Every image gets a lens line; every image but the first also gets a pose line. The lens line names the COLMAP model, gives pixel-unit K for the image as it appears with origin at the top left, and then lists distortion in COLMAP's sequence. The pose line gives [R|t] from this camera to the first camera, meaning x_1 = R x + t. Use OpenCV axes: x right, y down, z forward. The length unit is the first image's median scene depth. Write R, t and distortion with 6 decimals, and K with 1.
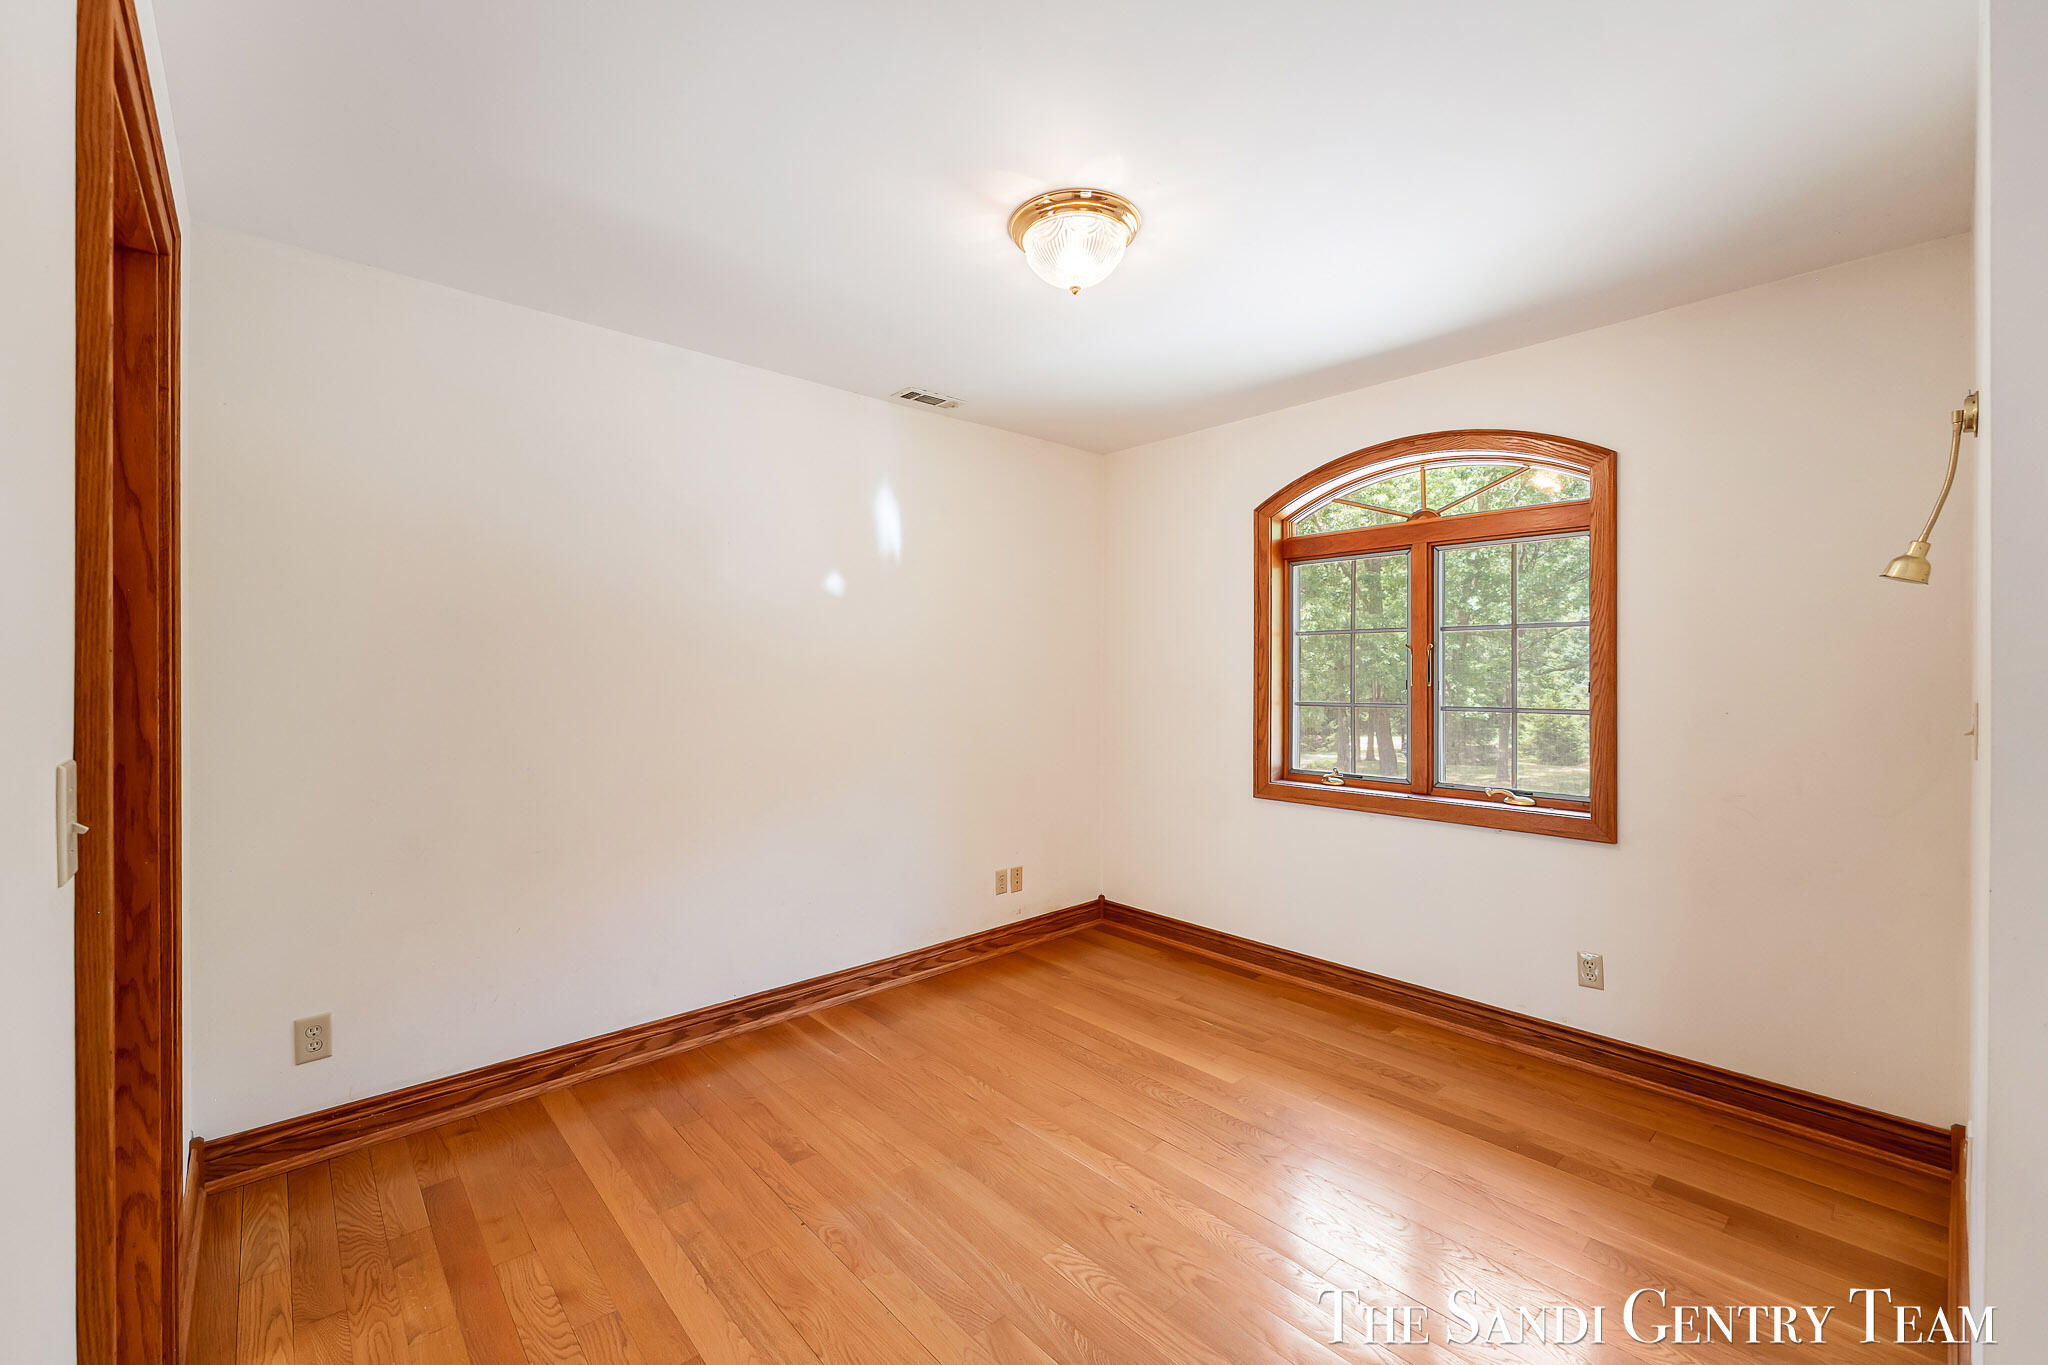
lens RADIAL K [[825.2, 0, 1010.5], [0, 825.2, 670.4], [0, 0, 1]] dist [-0.002452, 0.000435]
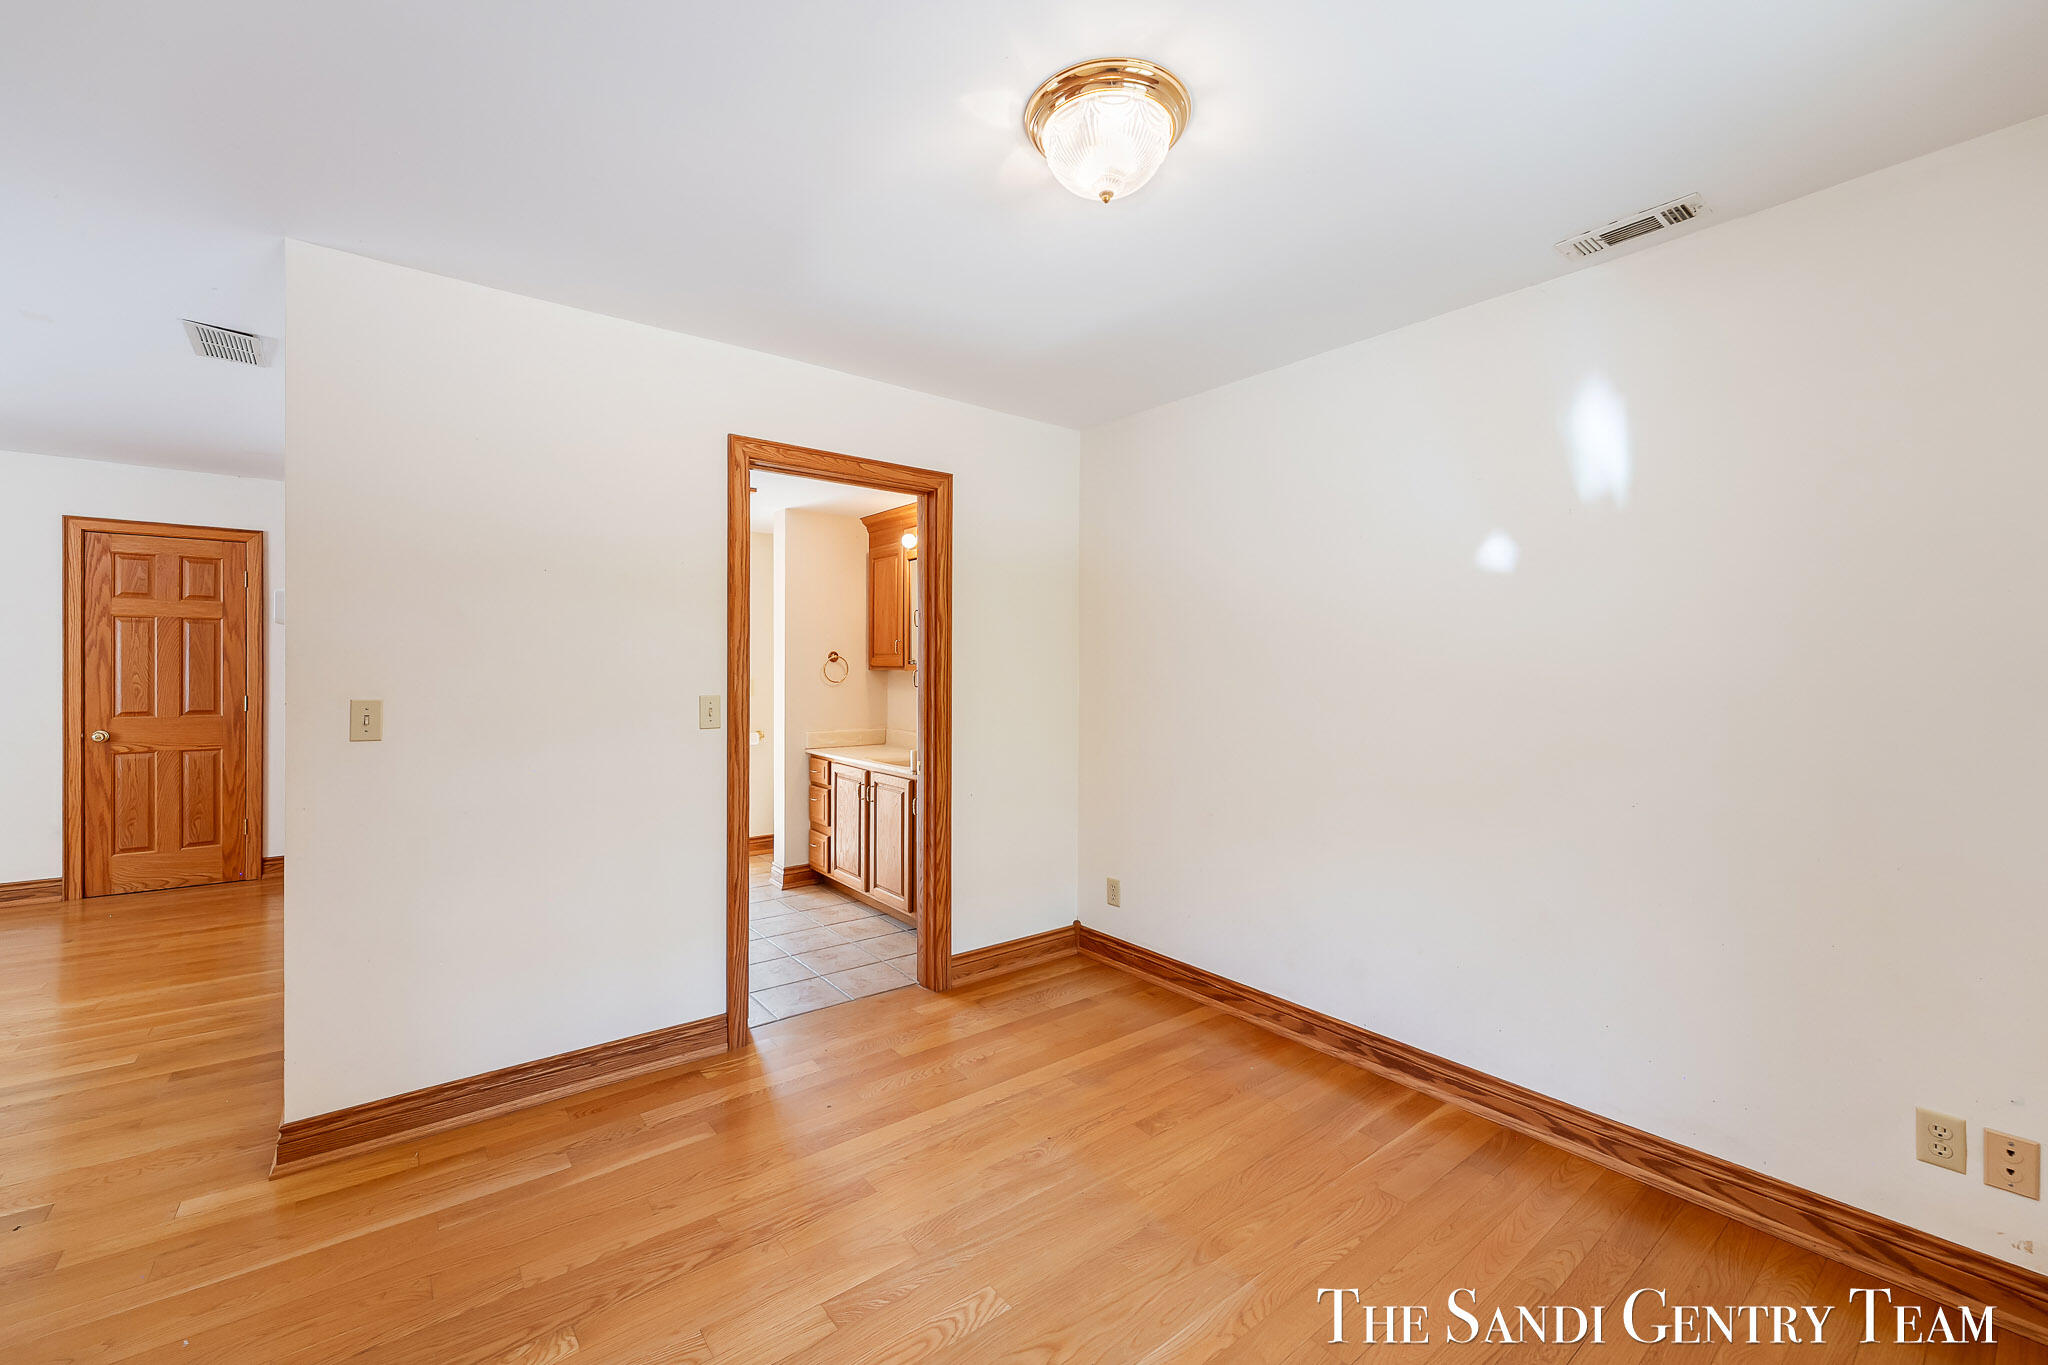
lens RADIAL K [[825.2, 0, 1011.0], [0, 825.2, 684.5], [0, 0, 1]] dist [-0.002452, 0.000435]
pose [[-0.076318, 0.015489, -0.996963, 0.635408], [0.000357, 0.999880, 0.015507, 0.001790], [0.997083, 0.000827, -0.076314, 0.713488]]
